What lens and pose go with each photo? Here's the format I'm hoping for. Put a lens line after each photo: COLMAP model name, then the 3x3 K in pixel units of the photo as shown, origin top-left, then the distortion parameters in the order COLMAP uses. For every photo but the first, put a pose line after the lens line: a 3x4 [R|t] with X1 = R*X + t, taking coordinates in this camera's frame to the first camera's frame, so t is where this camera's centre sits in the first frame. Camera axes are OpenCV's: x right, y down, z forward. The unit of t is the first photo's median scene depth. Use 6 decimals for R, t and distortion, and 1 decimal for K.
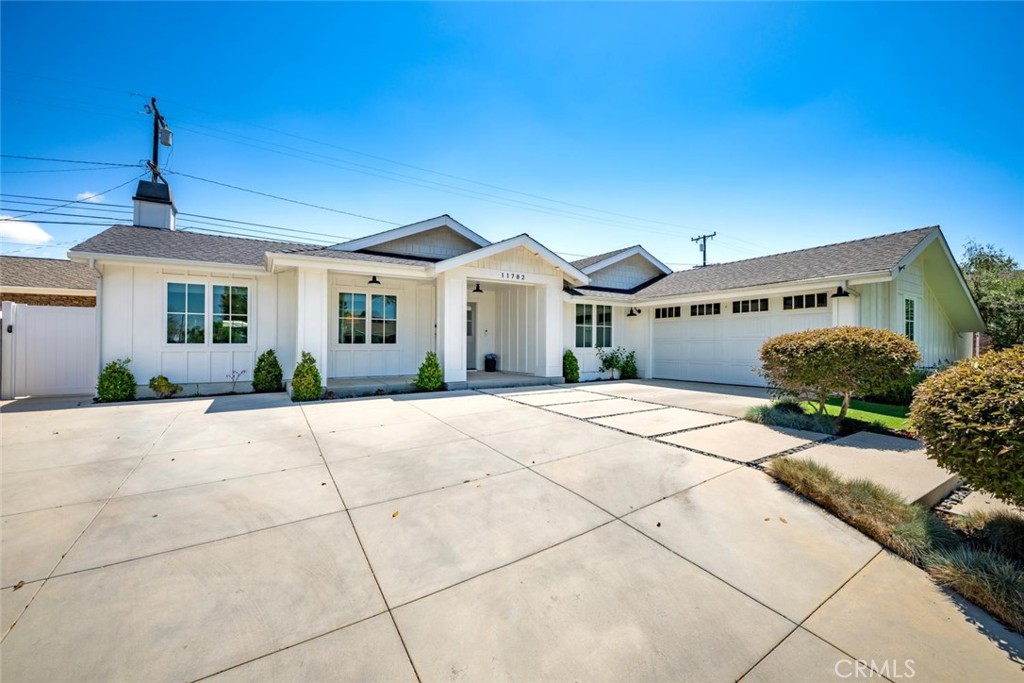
lens RADIAL K [[388.9, 0, 526.0], [0, 388.9, 332.7], [0, 0, 1]] dist [-0.000435, 0.000021]
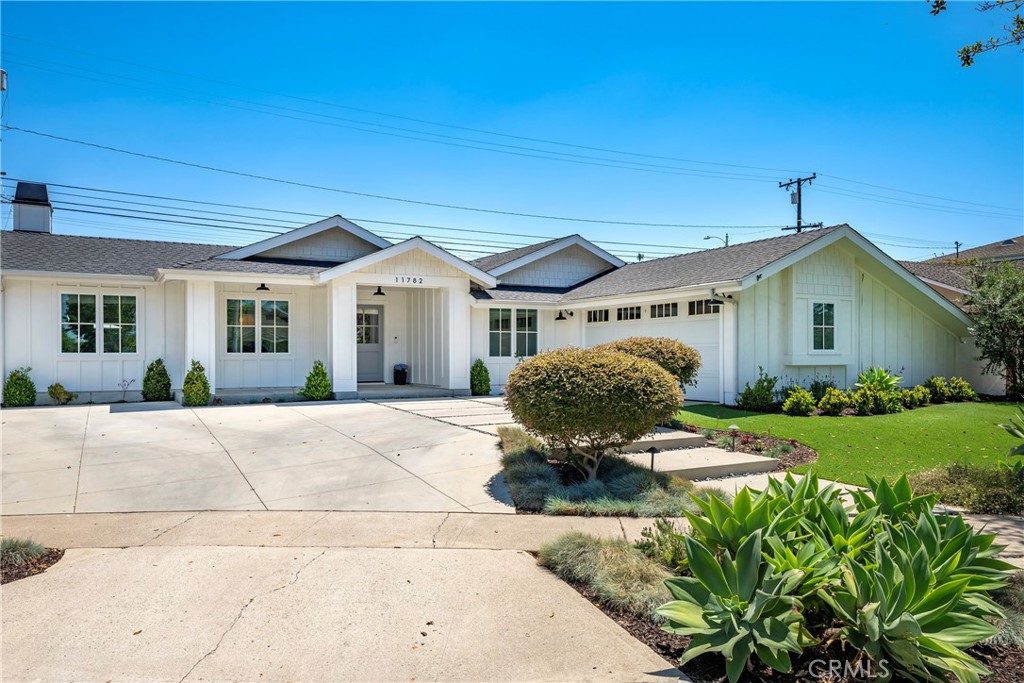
lens RADIAL K [[709.2, 0, 512.0], [0, 709.2, 341.5], [0, 0, 1]] dist [0.077311, -0.000152]
pose [[0.996432, -0.002599, -0.084360, 0.363242], [0.003620, 0.999922, 0.011949, -0.017727], [0.084322, -0.012212, 0.996364, -0.697212]]
